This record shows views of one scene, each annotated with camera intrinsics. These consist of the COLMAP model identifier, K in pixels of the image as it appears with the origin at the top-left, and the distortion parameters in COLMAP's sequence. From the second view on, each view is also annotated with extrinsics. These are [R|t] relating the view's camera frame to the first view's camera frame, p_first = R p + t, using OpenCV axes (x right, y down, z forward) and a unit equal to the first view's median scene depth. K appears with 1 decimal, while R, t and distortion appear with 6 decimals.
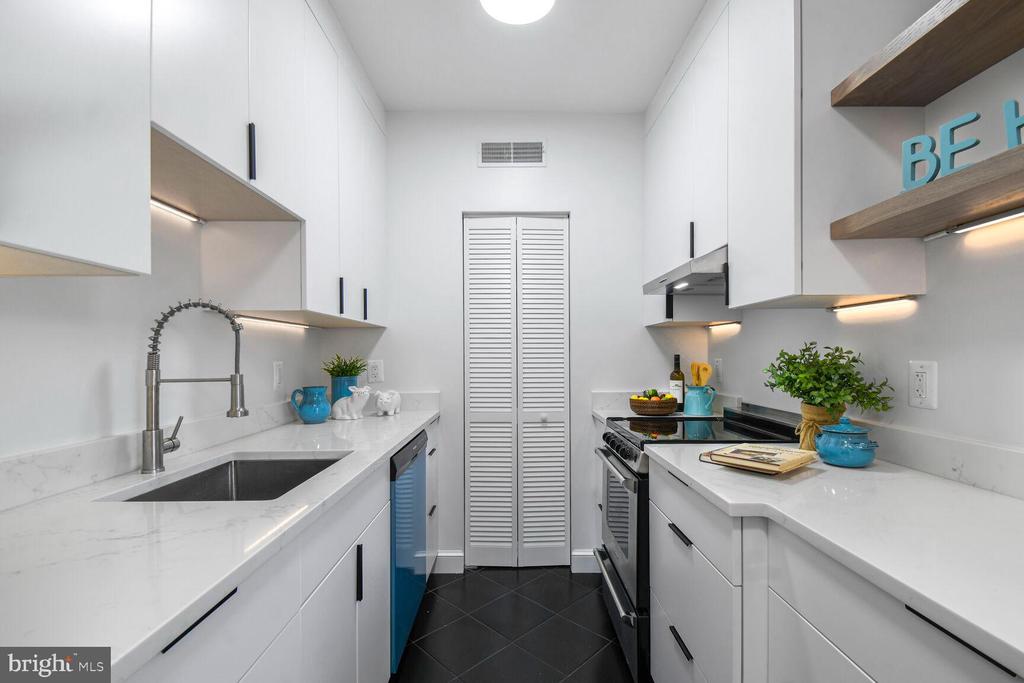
lens RADIAL K [[454.8, 0, 511.9], [0, 454.8, 357.7], [0, 0, 1]] dist [0.000602, -0.013454]
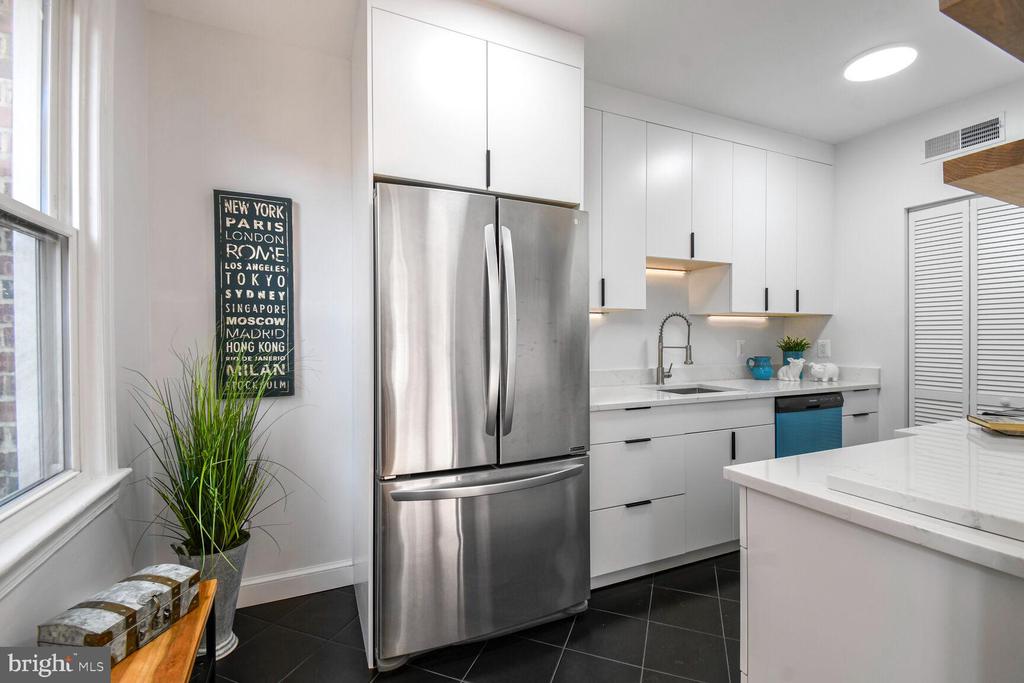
lens RADIAL K [[453.6, 0, 525.0], [0, 453.6, 333.0], [0, 0, 1]] dist [0.029792, -0.022003]
pose [[0.426602, -0.005659, -0.904422, 0.658711], [-0.003801, 0.999960, -0.008050, -0.001617], [0.904432, 0.006872, 0.426563, -0.418307]]
